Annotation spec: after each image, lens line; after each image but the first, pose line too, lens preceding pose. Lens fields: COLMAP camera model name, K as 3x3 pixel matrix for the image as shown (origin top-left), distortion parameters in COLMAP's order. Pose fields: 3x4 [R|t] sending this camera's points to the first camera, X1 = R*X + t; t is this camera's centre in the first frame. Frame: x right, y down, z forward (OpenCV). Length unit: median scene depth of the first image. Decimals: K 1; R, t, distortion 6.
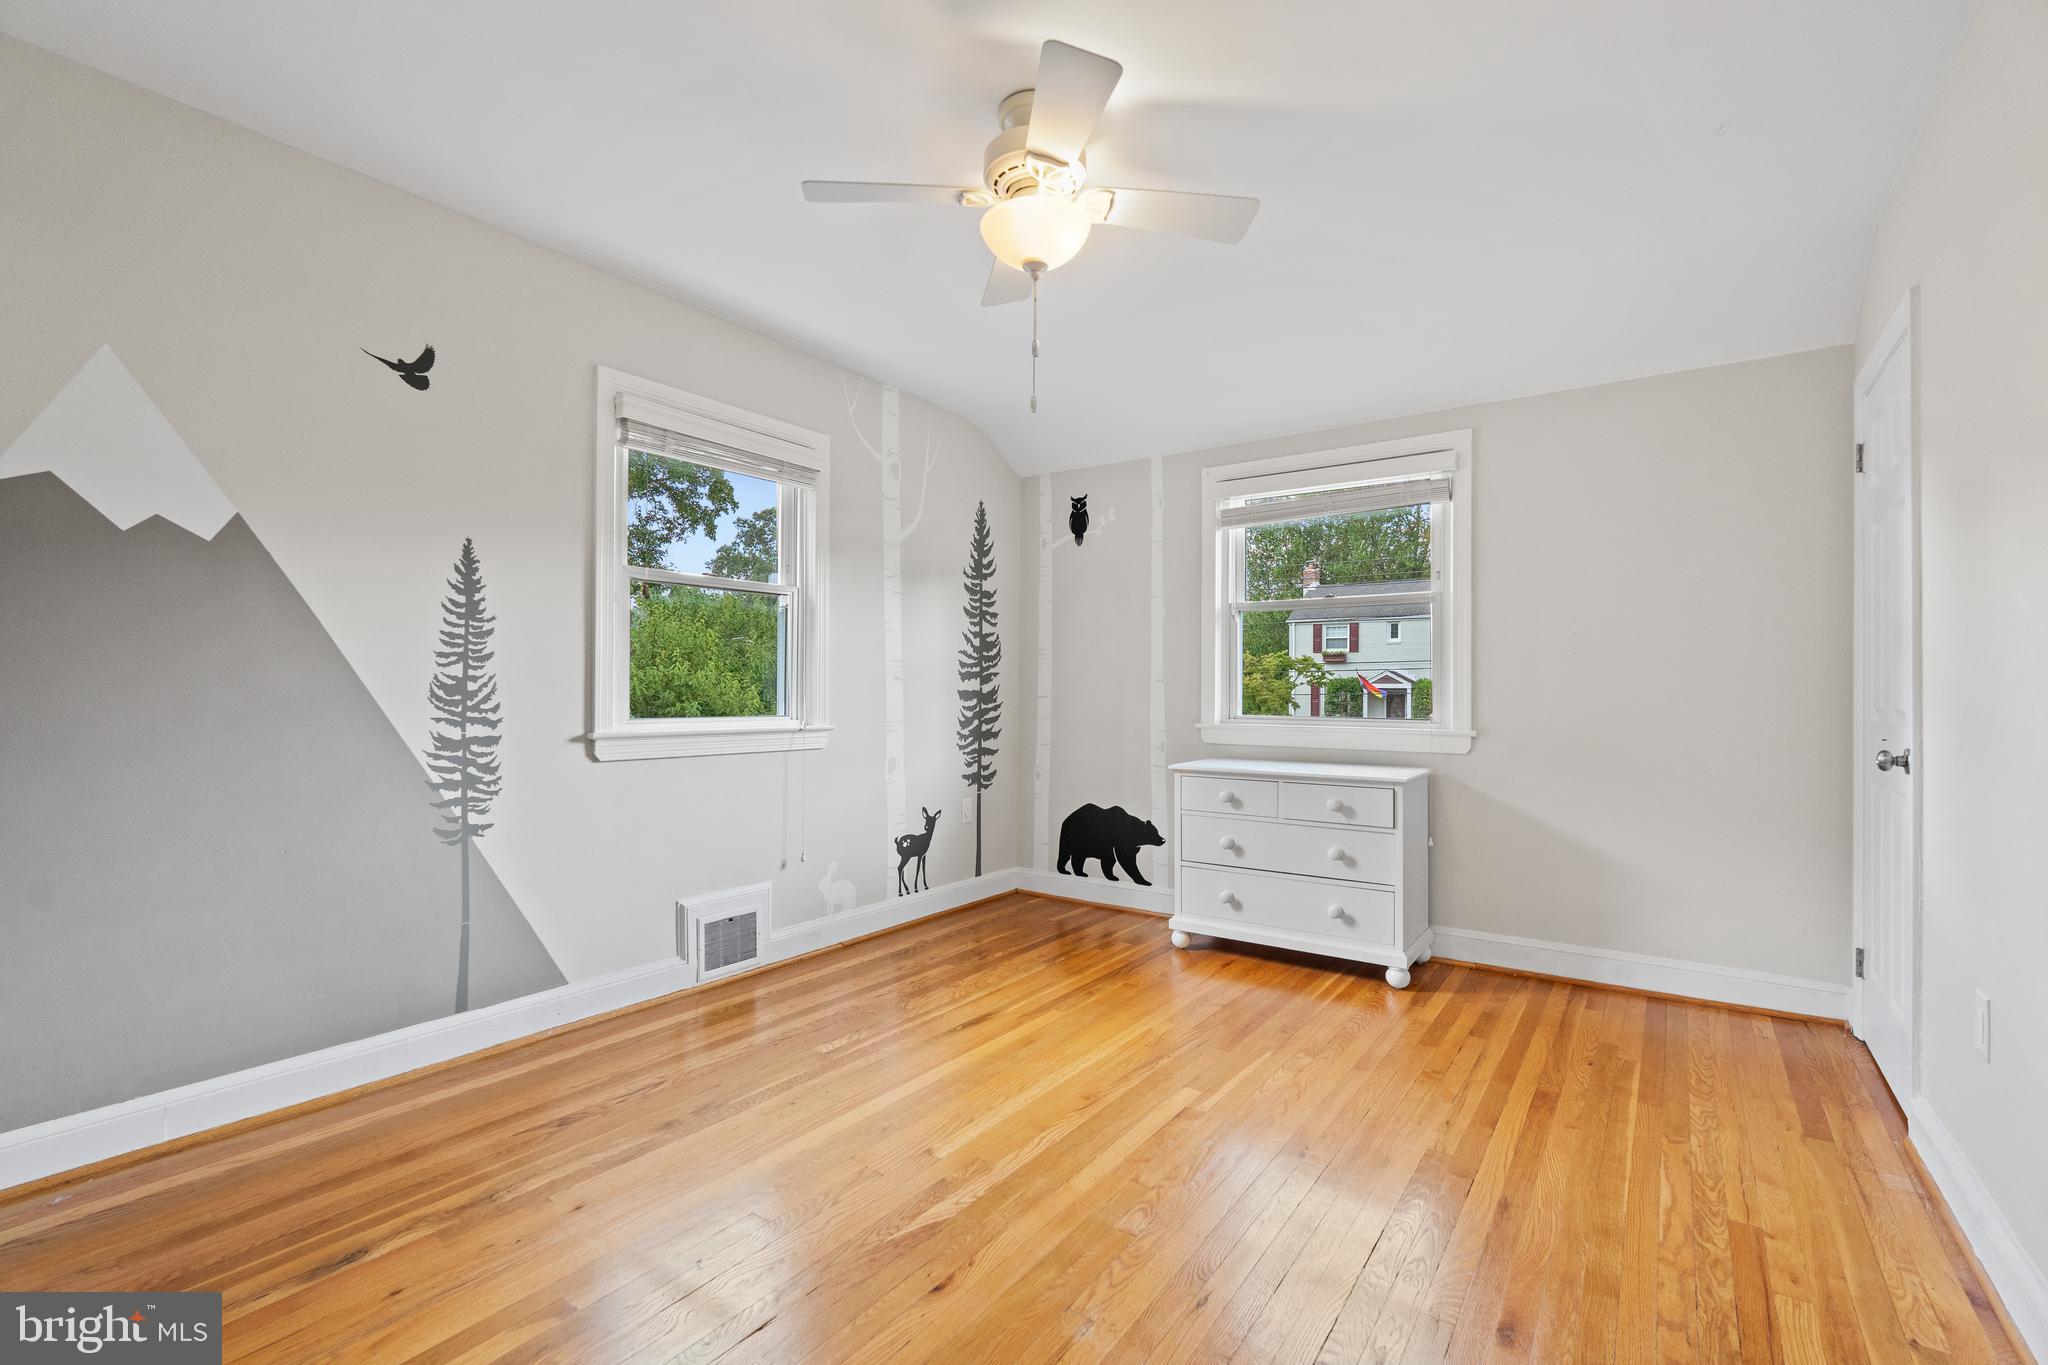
lens RADIAL K [[913.6, 0, 1018.0], [0, 913.6, 683.9], [0, 0, 1]] dist [-0.002390, 0.000621]
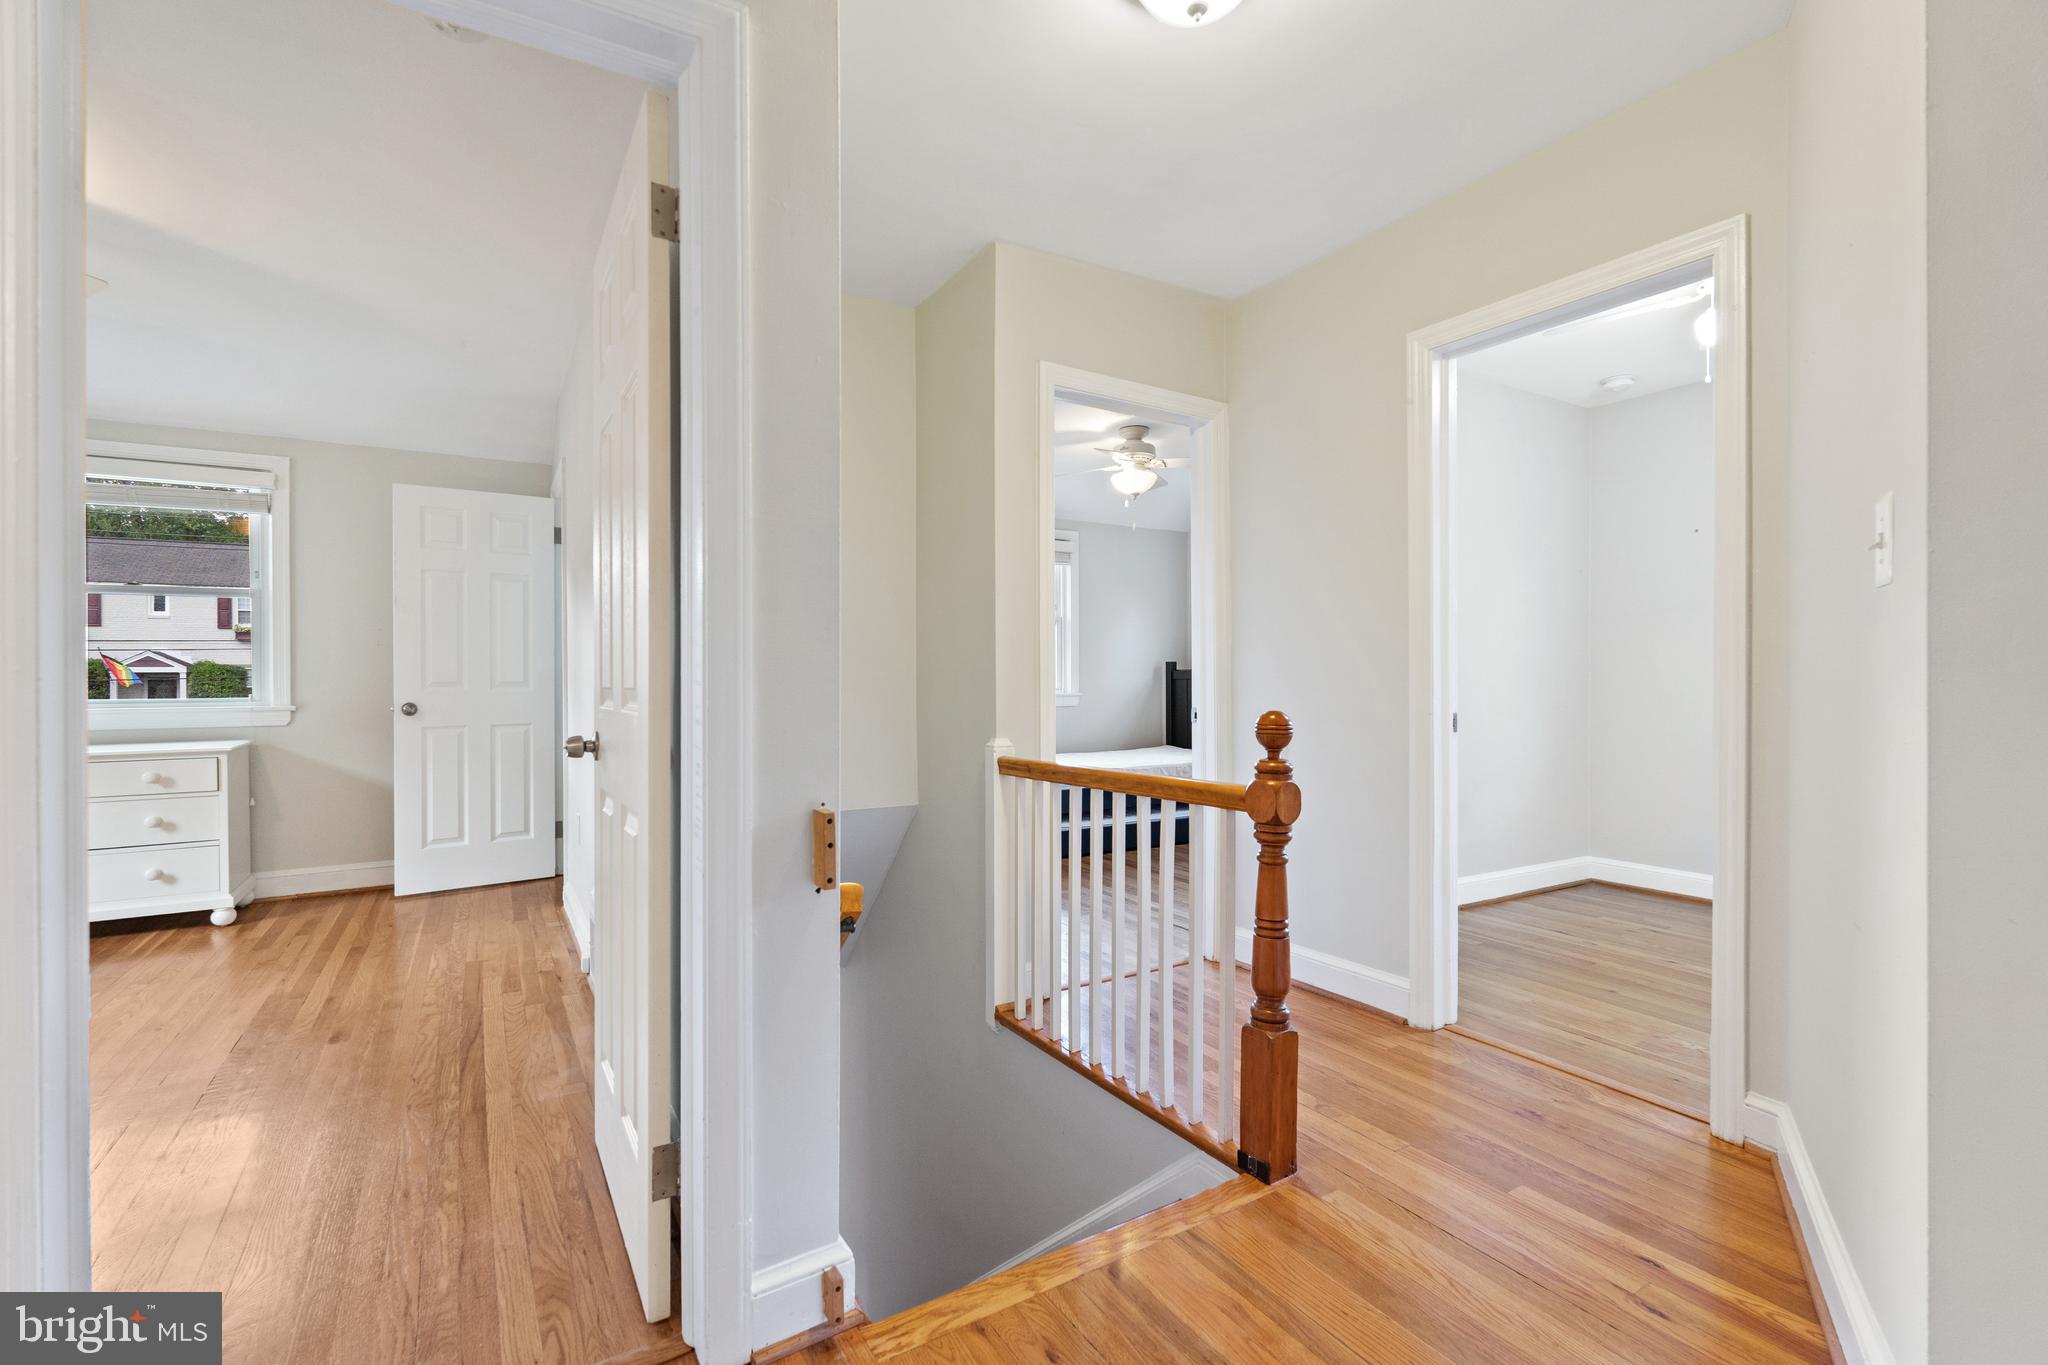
lens RADIAL K [[913.6, 0, 1022.0], [0, 913.6, 676.6], [0, 0, 1]] dist [-0.002390, 0.000621]
pose [[0.404253, -0.009294, 0.914600, -0.234843], [0.000105, 0.999949, 0.010115, -0.000044], [-0.914647, -0.003993, 0.404234, -0.406342]]
